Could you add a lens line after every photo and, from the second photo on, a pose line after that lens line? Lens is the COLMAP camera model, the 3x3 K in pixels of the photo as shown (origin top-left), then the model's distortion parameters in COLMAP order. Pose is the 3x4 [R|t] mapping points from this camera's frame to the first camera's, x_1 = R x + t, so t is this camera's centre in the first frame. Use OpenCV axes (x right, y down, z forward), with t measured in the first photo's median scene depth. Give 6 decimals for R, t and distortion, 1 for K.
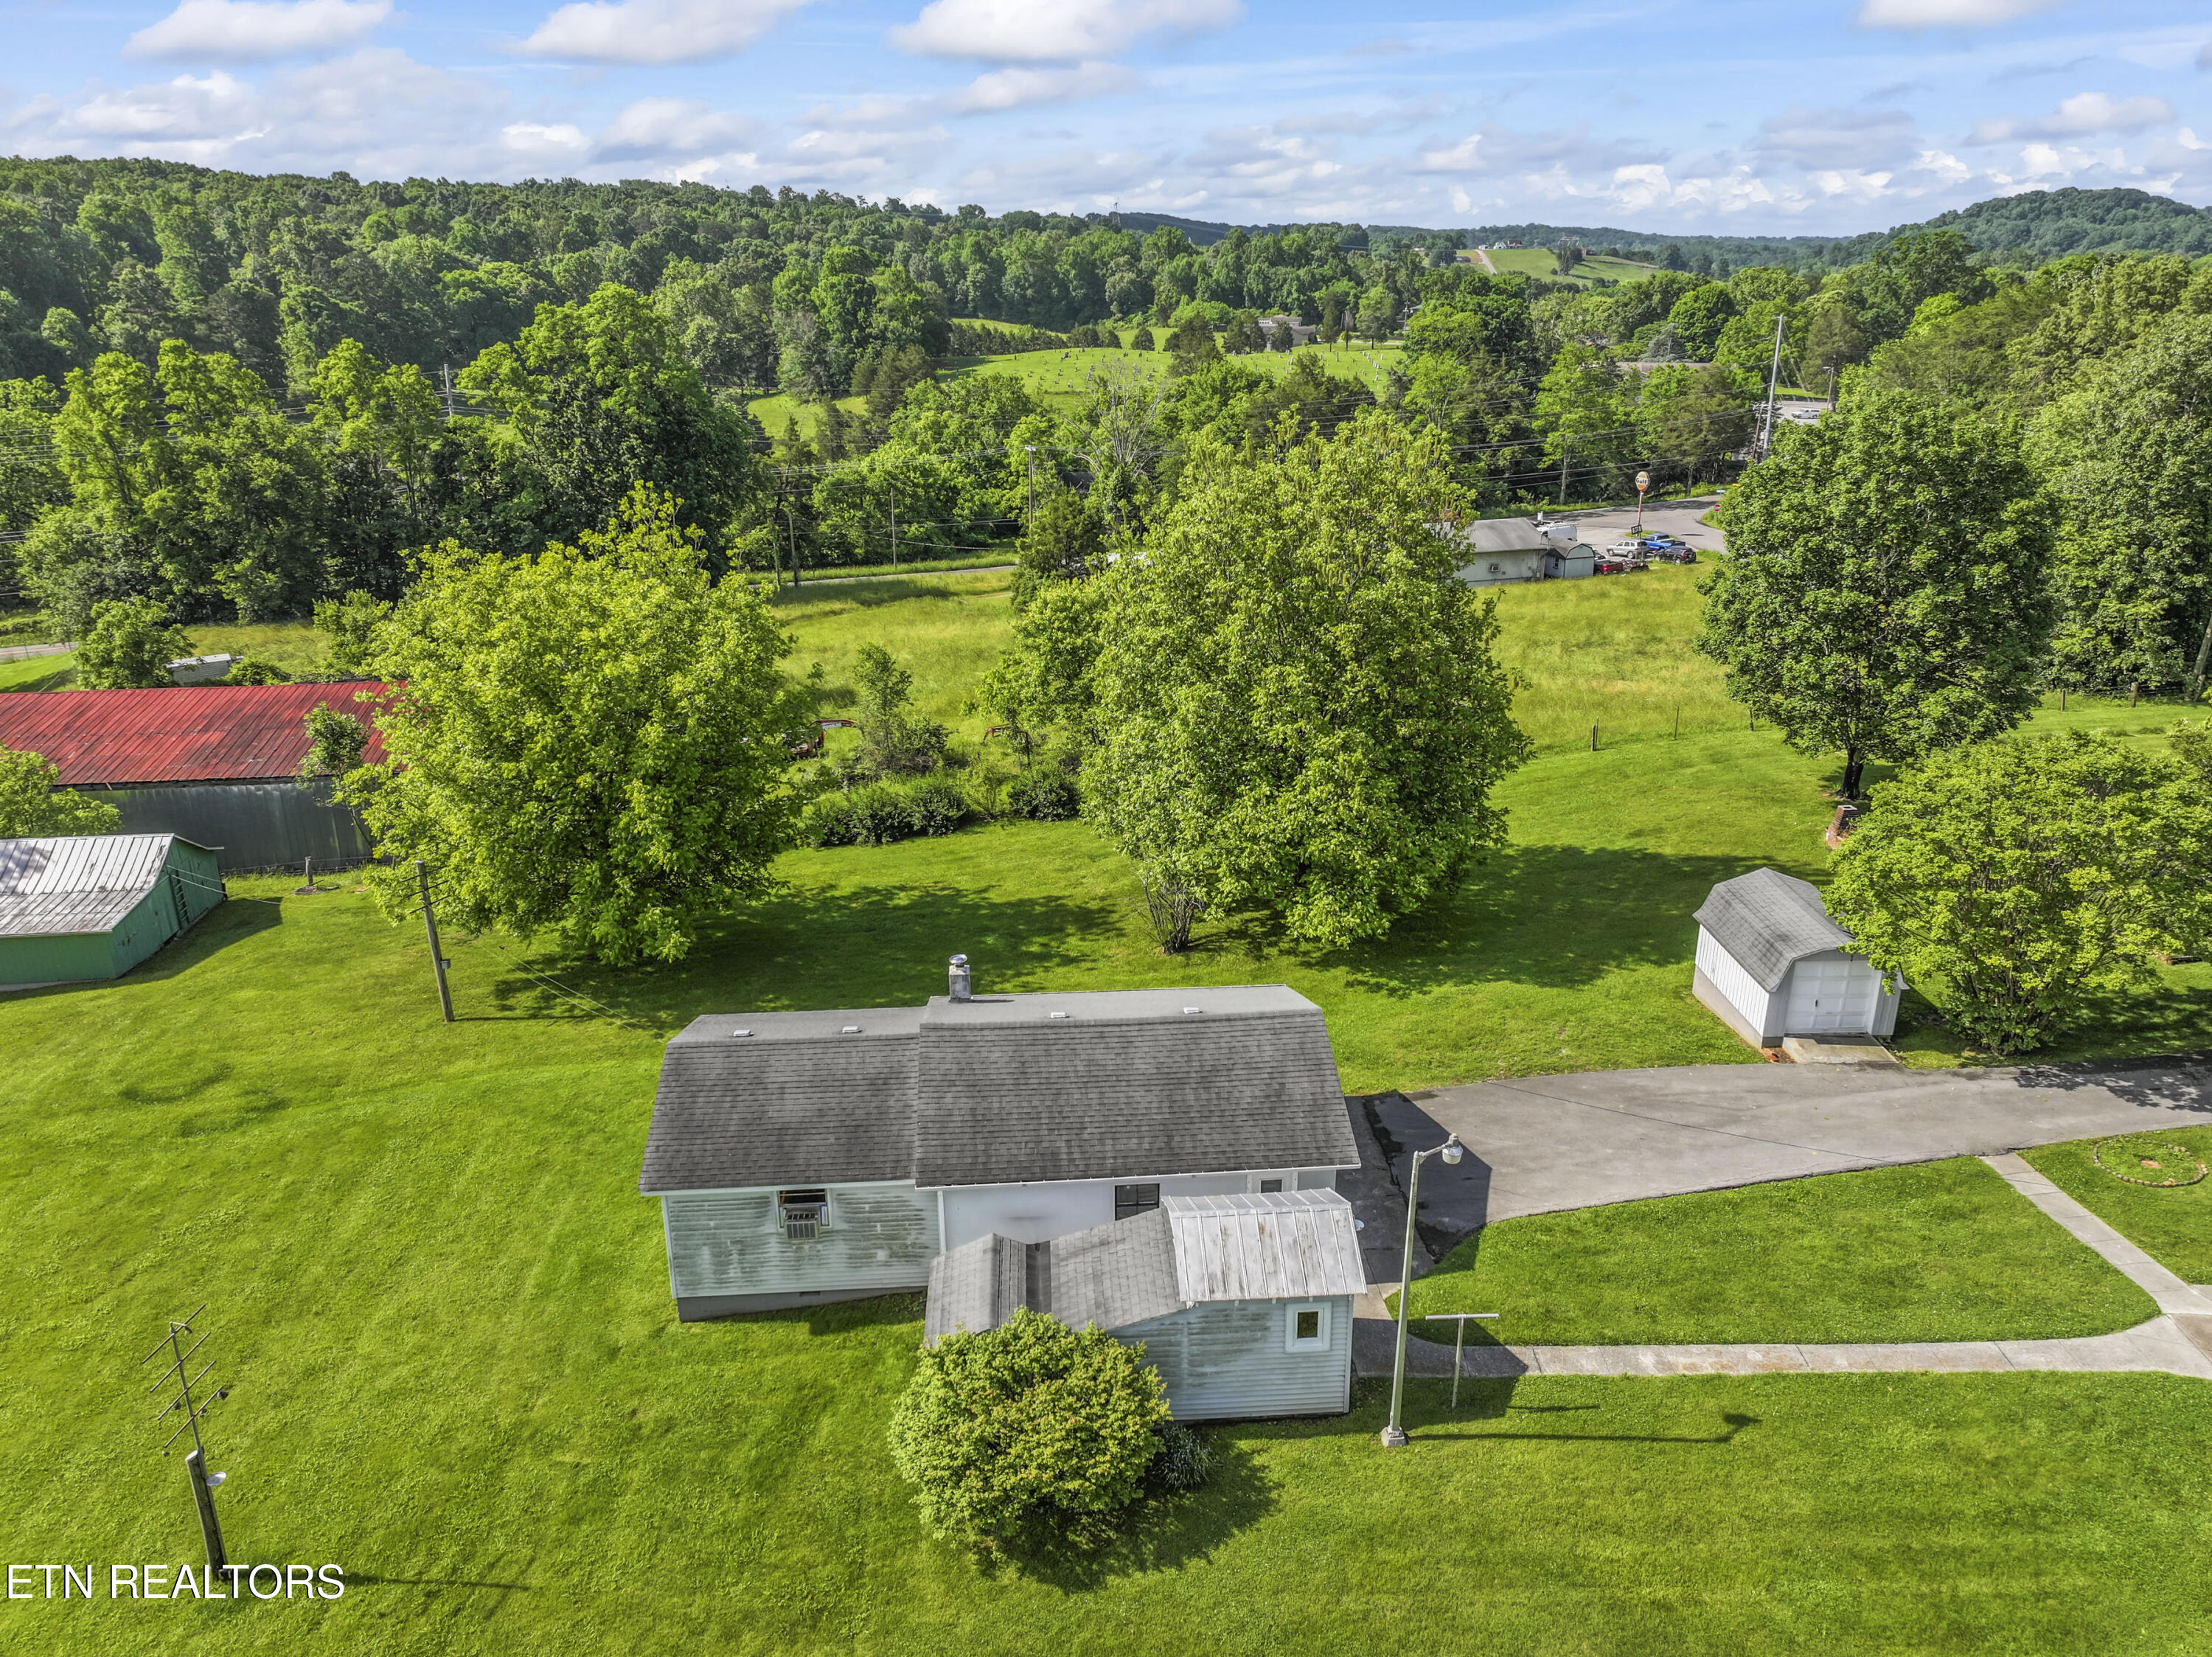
lens RADIAL K [[1559.7, 0, 1110.0], [0, 1559.7, 824.5], [0, 0, 1]] dist [-0.019197, 0.026909]
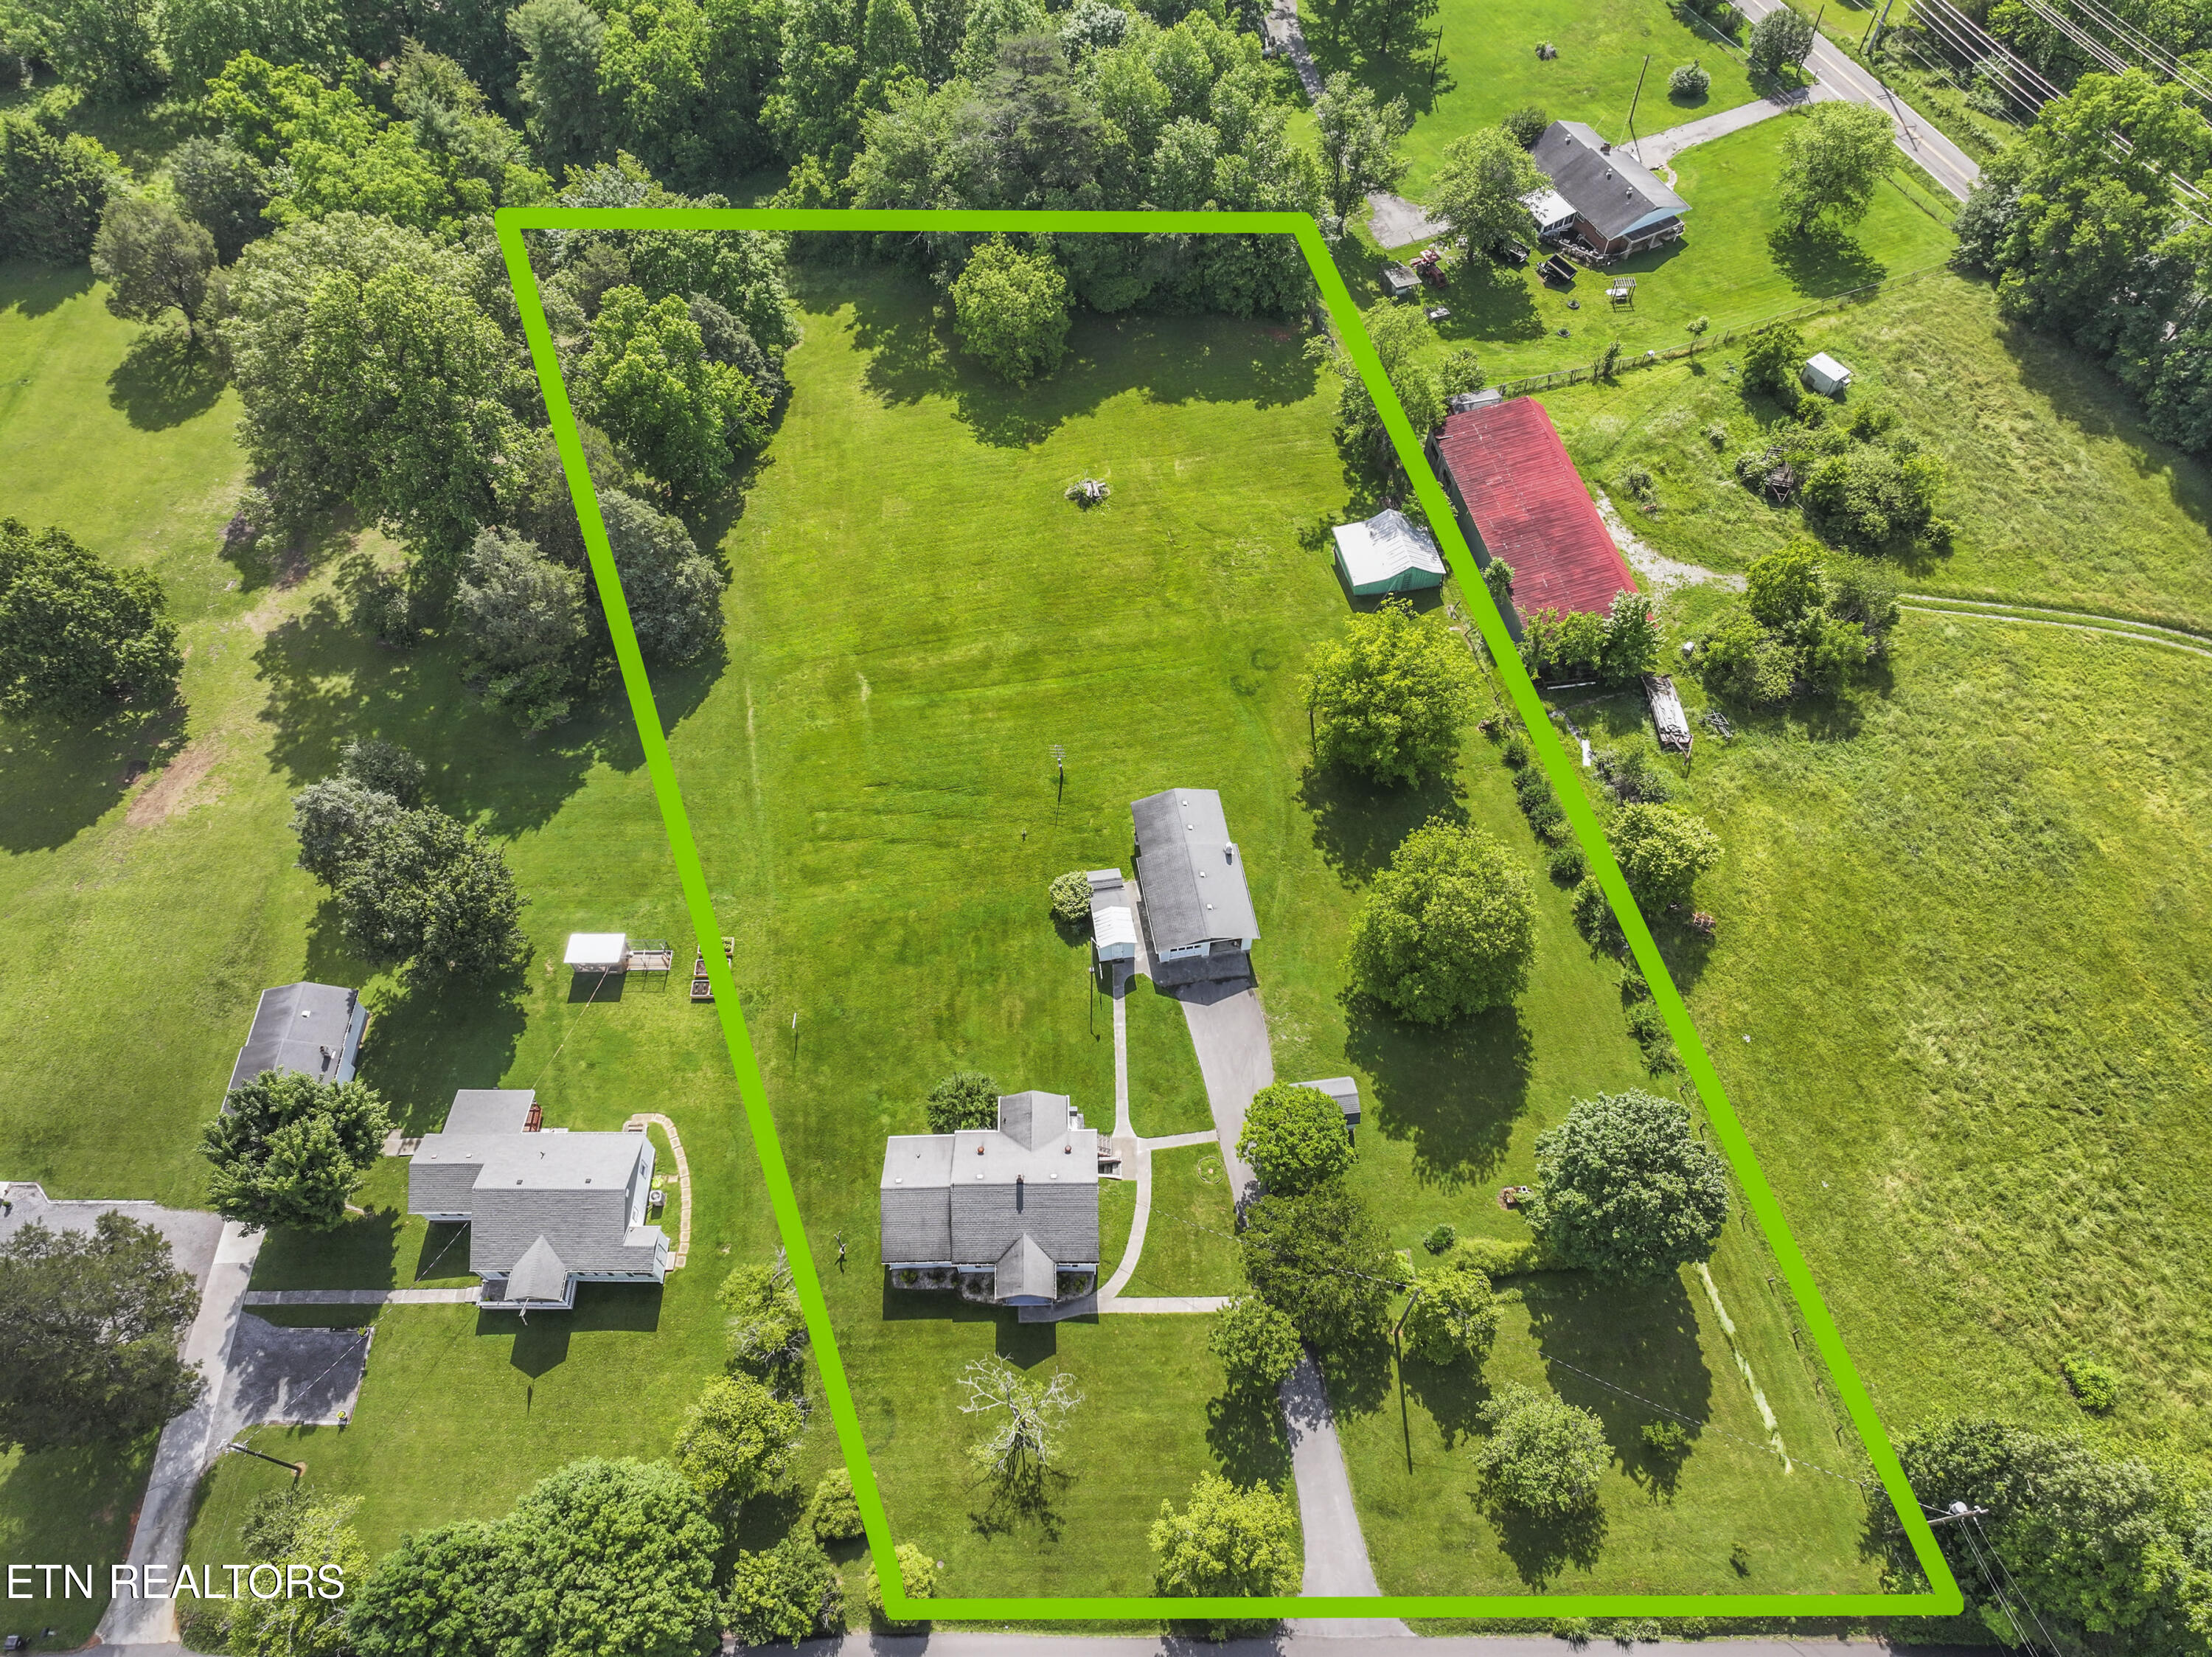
lens RADIAL K [[1559.7, 0, 1101.4], [0, 1559.7, 829.2], [0, 0, 1]] dist [-0.019197, 0.026909]
pose [[0.089885, 0.855648, -0.509694, 1.848021], [-0.339684, 0.507418, 0.791923, -2.949696], [0.936235, 0.101952, 0.336259, -0.479404]]
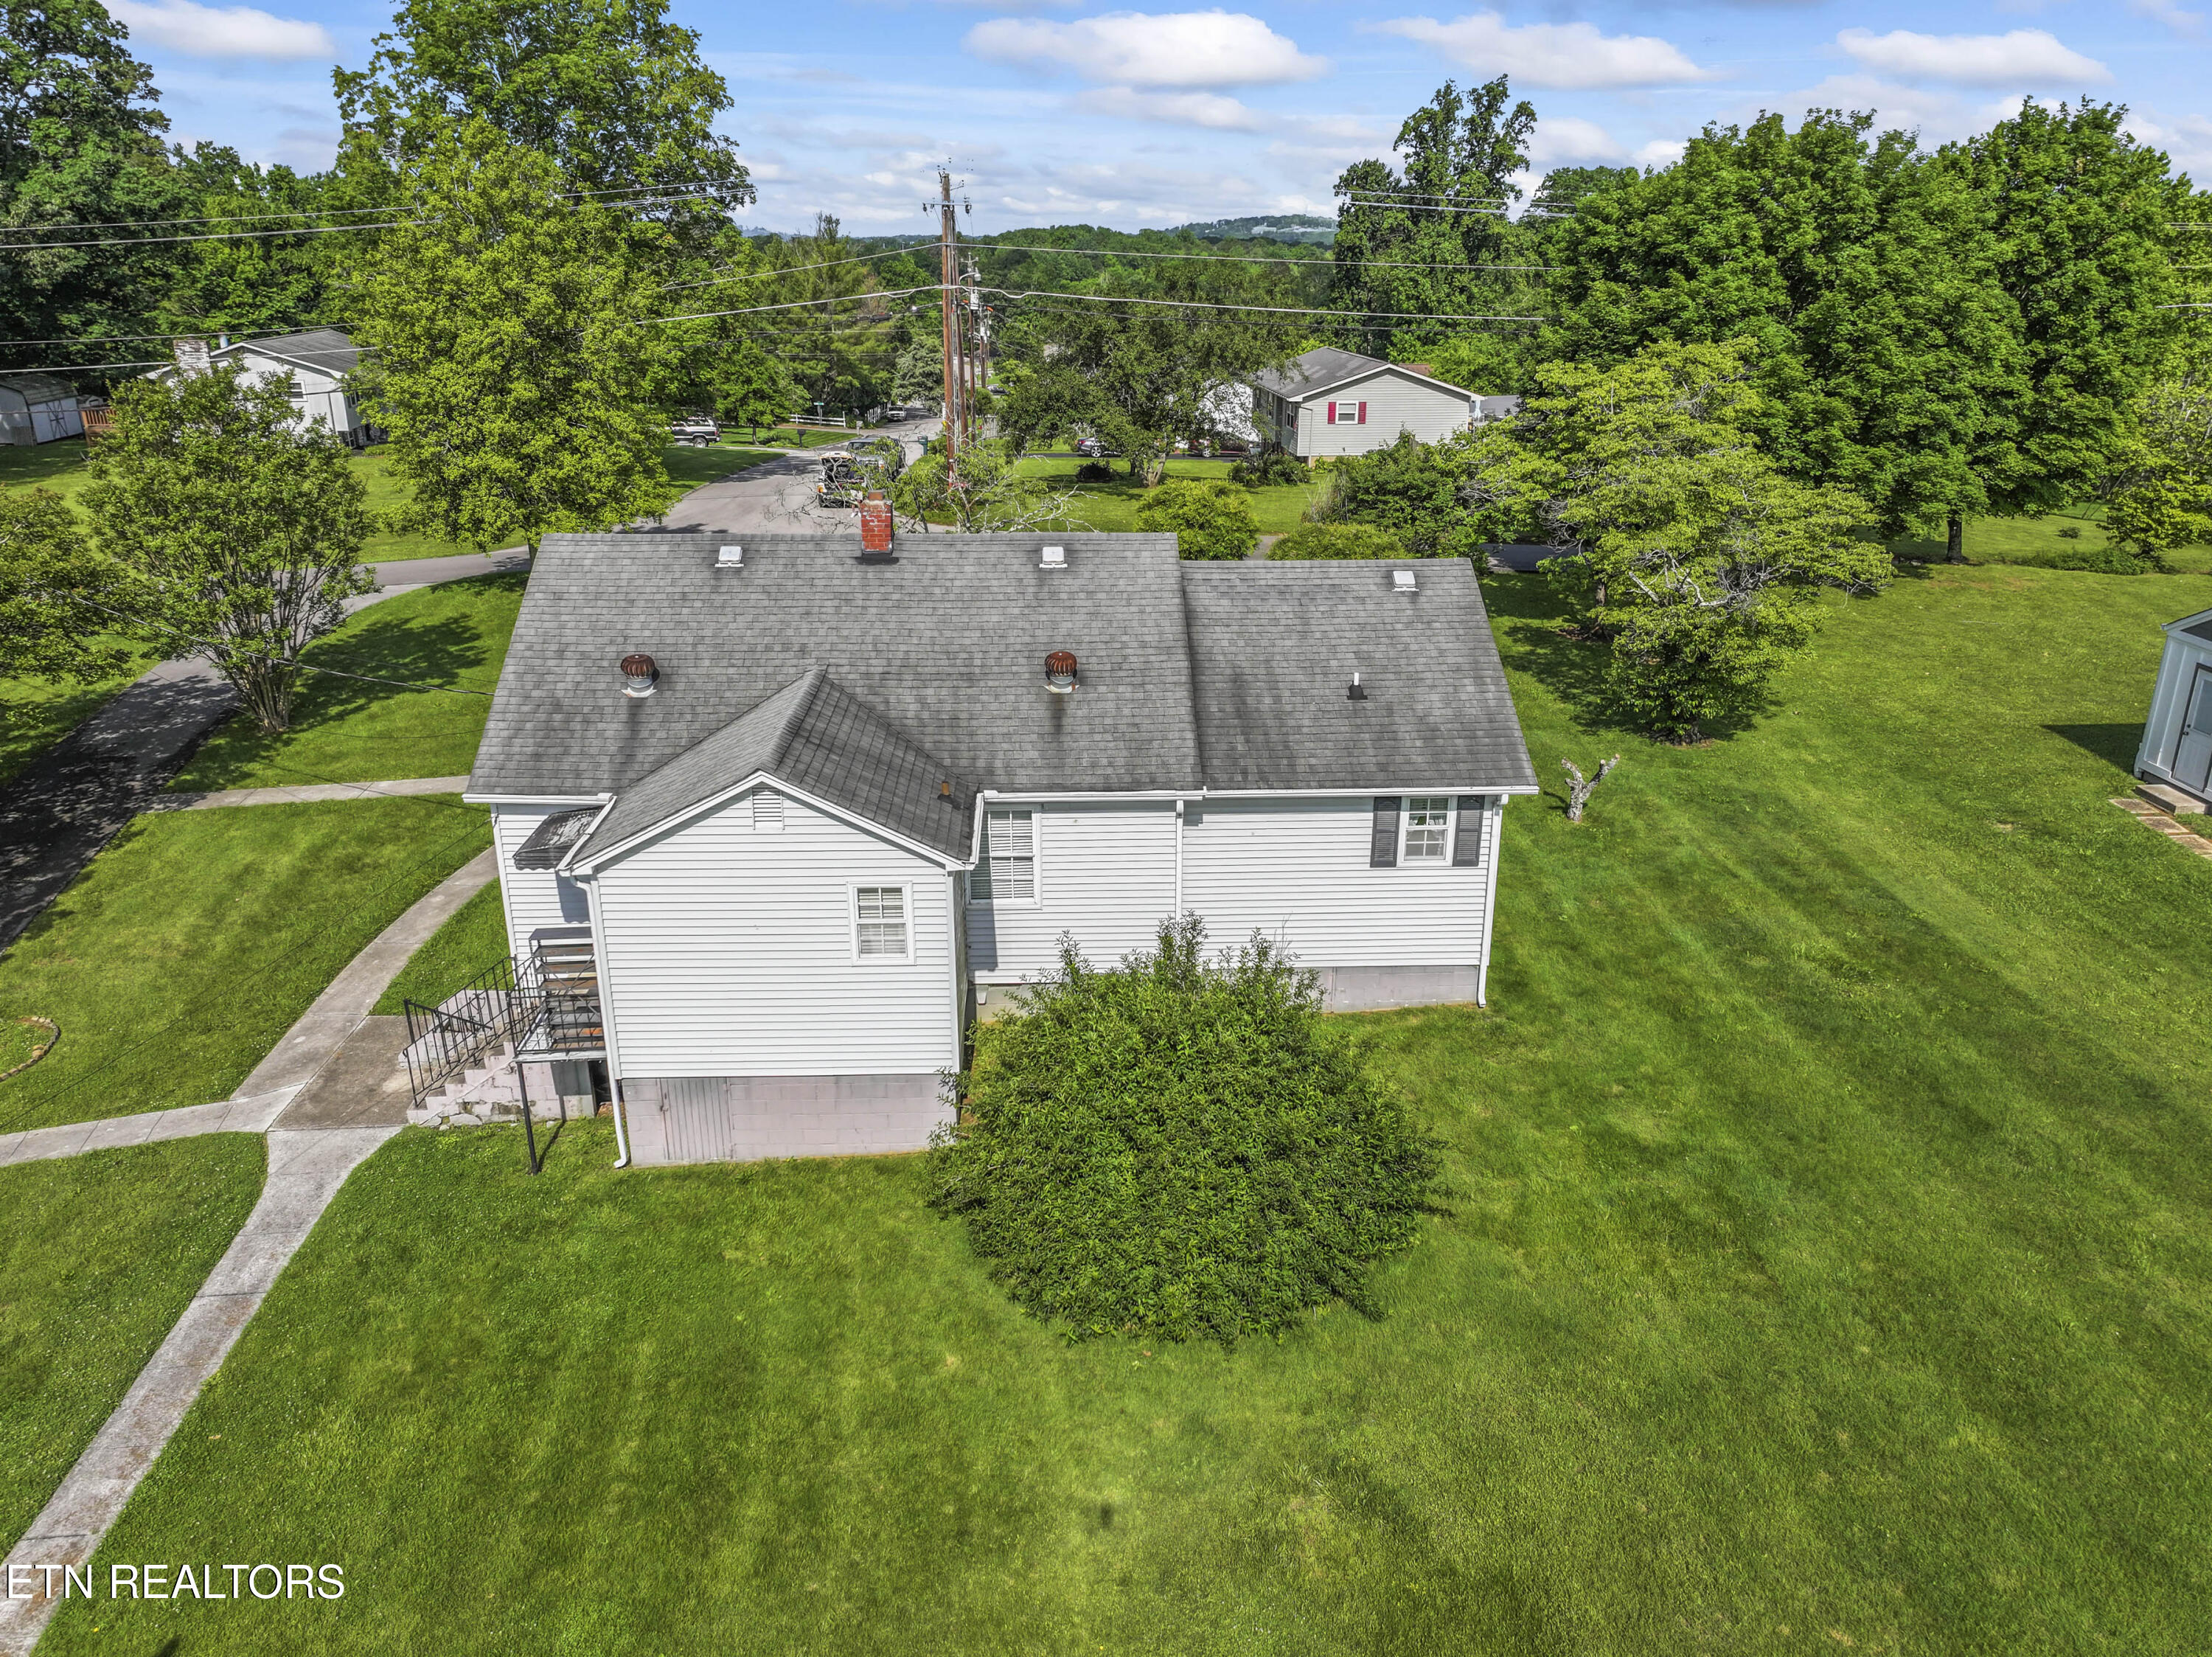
lens RADIAL K [[1559.7, 0, 1110.1], [0, 1559.7, 832.8], [0, 0, 1]] dist [-0.019197, 0.026909]
pose [[-0.119674, -0.336965, 0.933880, -0.017320], [0.342050, 0.869058, 0.357408, 0.055776], [-0.932030, 0.362206, 0.011256, 0.505736]]
